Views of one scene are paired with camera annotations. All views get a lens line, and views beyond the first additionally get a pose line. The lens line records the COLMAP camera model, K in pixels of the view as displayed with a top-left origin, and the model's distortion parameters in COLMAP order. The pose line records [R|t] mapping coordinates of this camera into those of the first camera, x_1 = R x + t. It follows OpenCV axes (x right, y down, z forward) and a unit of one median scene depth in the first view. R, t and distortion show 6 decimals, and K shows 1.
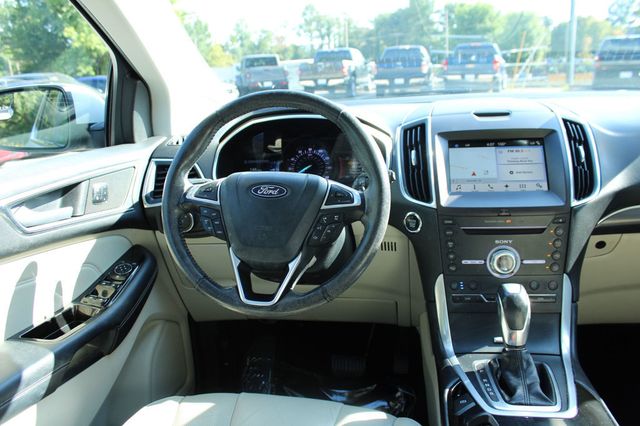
lens RADIAL K [[534.9, 0, 320.0], [0, 534.9, 213.0], [0, 0, 1]] dist [-0.183881, 0.169213]
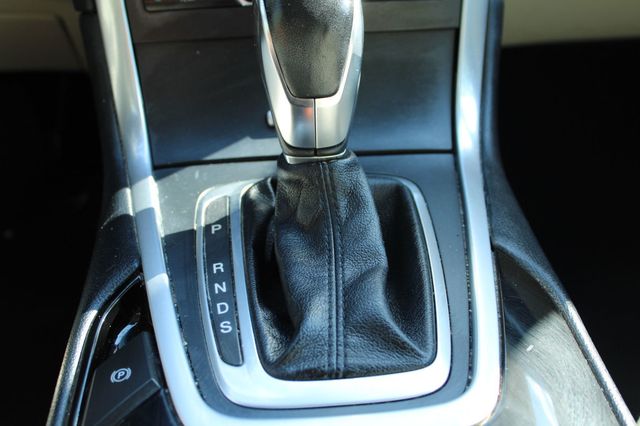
lens RADIAL K [[758.2, 0, 320.0], [0, 758.2, 213.0], [0, 0, 1]] dist [-0.079137, 0.004905]
pose [[0.964416, -0.125580, 0.232663, 0.252559], [0.017849, 0.908915, 0.416600, 0.097185], [-0.263788, -0.397623, 0.878813, 0.548773]]
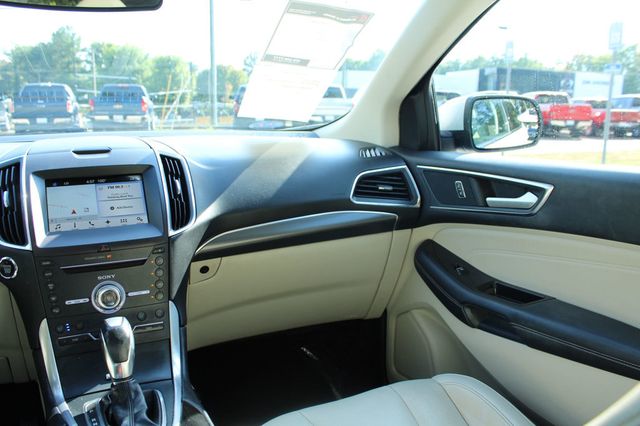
lens RADIAL K [[532.0, 0, 320.0], [0, 532.0, 213.0], [0, 0, 1]] dist [-0.169097, 0.140852]
pose [[0.805291, -0.056718, 0.590160, 0.107767], [0.101077, 0.993975, -0.042396, 0.017221], [-0.584200, 0.093793, 0.806172, -0.054131]]
